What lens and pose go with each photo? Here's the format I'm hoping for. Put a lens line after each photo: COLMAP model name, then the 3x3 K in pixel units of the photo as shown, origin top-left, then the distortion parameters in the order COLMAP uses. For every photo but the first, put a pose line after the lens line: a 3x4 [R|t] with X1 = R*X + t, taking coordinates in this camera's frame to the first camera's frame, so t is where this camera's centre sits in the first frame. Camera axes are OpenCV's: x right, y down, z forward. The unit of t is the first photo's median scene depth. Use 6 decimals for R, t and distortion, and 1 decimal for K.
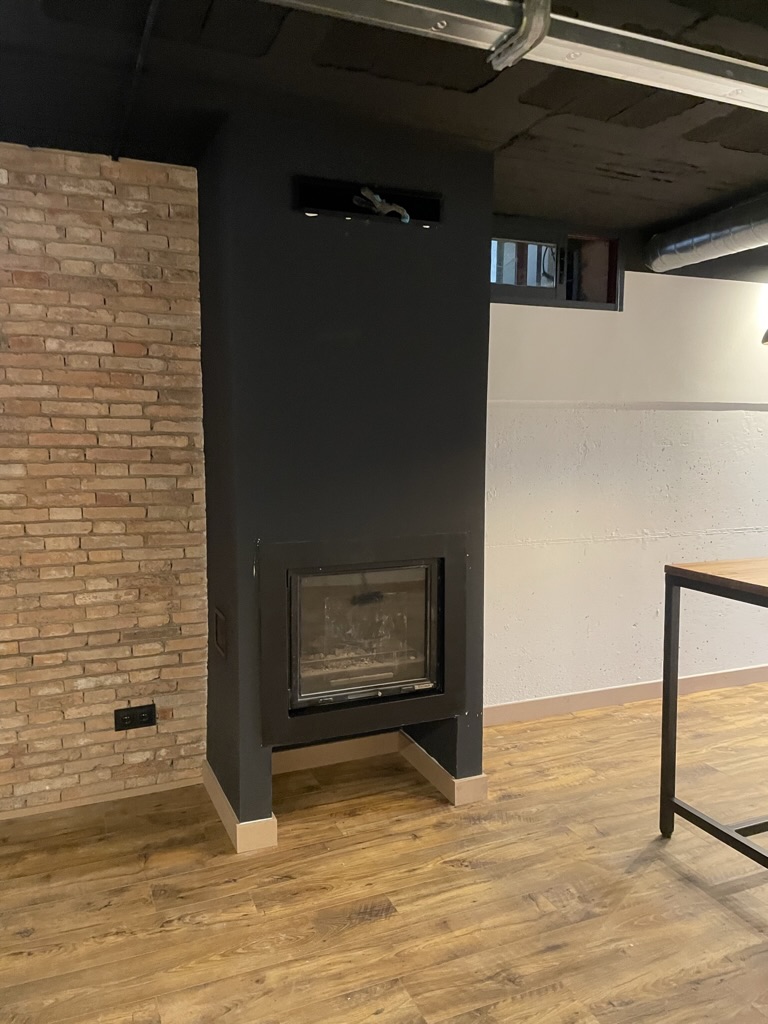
lens RADIAL K [[787.0, 0, 384.0], [0, 787.0, 512.0], [0, 0, 1]] dist [0.029820, 0.000016]
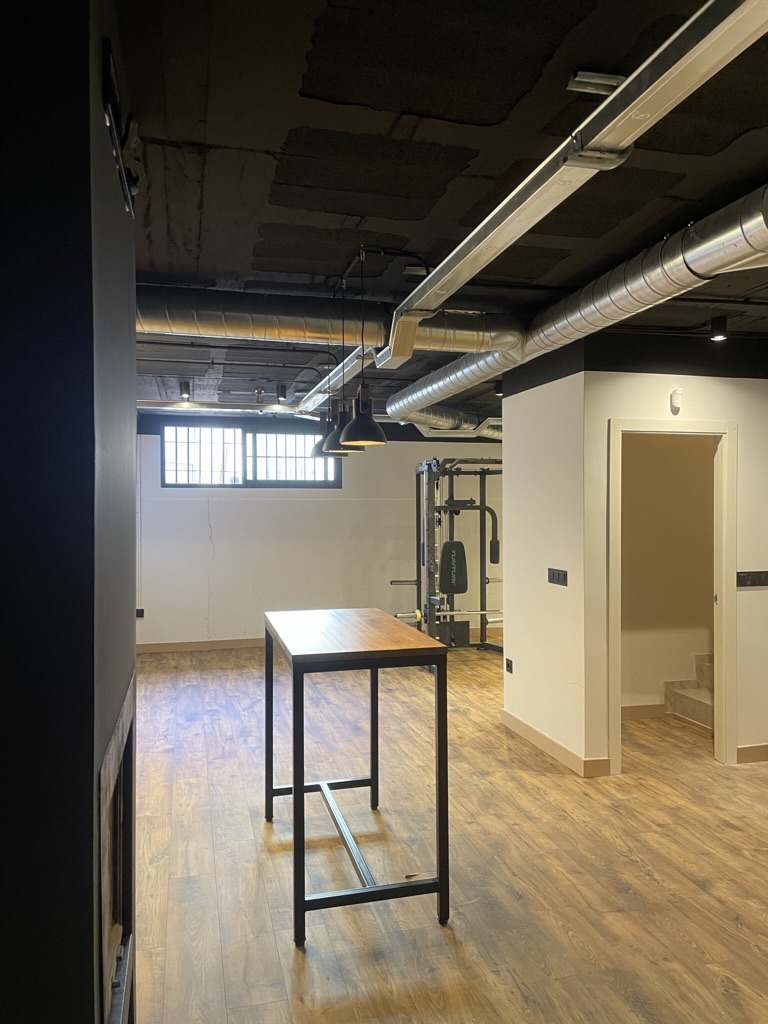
lens RADIAL K [[769.0, 0, 384.8], [0, 769.0, 524.5], [0, 0, 1]] dist [0.009097, -0.003169]
pose [[0.150626, -0.021220, 0.988363, -0.565281], [0.109140, 0.994015, 0.004709, -0.088677], [-0.982548, 0.107161, 0.152041, 0.758106]]
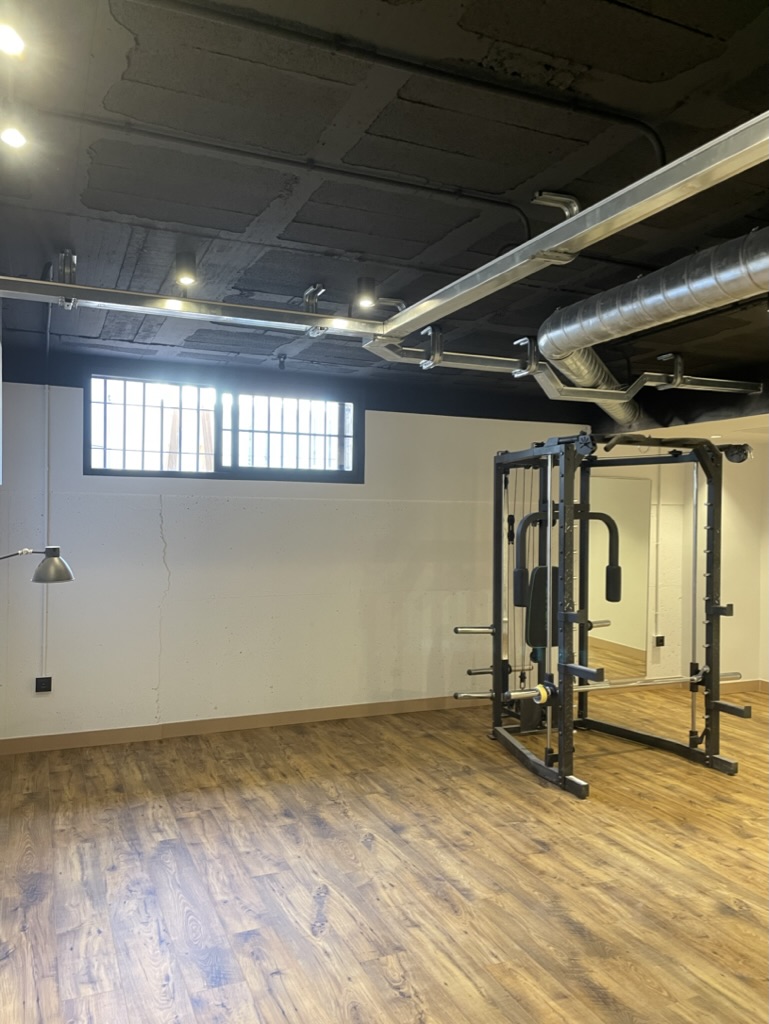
lens RADIAL K [[767.8, 0, 357.0], [0, 767.8, 517.5], [0, 0, 1]] dist [0.003657, -0.036462]
pose [[0.008420, -0.004440, 0.999955, 0.451400], [0.093276, 0.995634, 0.003635, -0.157638], [-0.995605, 0.093241, 0.008798, 1.402203]]
